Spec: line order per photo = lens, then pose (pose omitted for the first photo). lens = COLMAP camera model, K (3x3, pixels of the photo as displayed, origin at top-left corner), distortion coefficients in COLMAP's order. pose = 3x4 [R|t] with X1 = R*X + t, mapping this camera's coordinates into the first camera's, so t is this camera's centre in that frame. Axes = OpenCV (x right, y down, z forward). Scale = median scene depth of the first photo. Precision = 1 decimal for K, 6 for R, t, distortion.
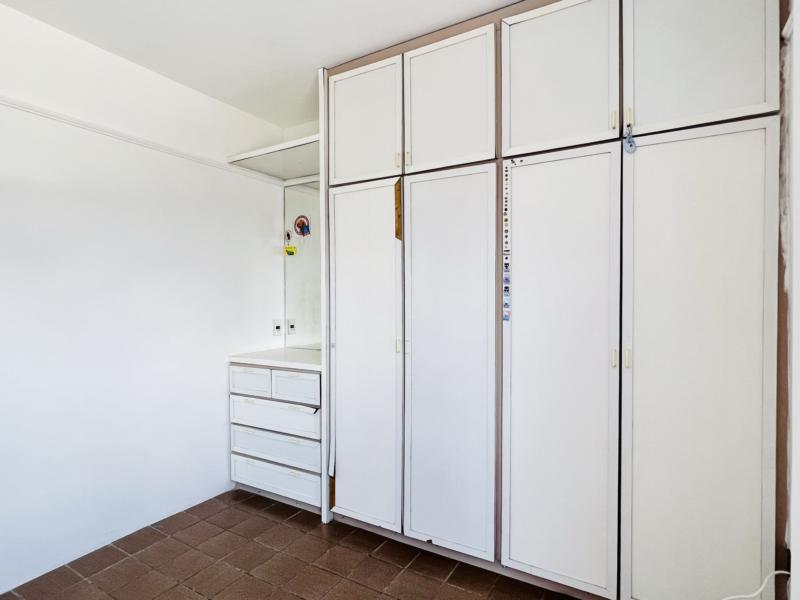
lens RADIAL K [[442.9, 0, 400.8], [0, 442.9, 299.1], [0, 0, 1]] dist [-0.012976, 0.002767]
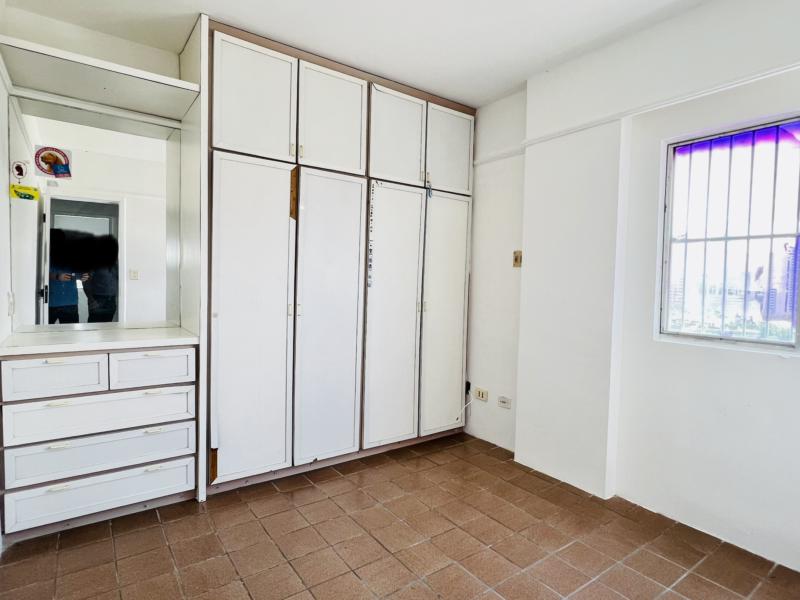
lens RADIAL K [[442.9, 0, 402.0], [0, 442.9, 297.3], [0, 0, 1]] dist [-0.012976, 0.002767]
pose [[0.392030, -0.020925, 0.919714, -0.968705], [-0.022860, 0.999211, 0.032478, 0.027792], [-0.919668, -0.033757, 0.391243, 0.271053]]
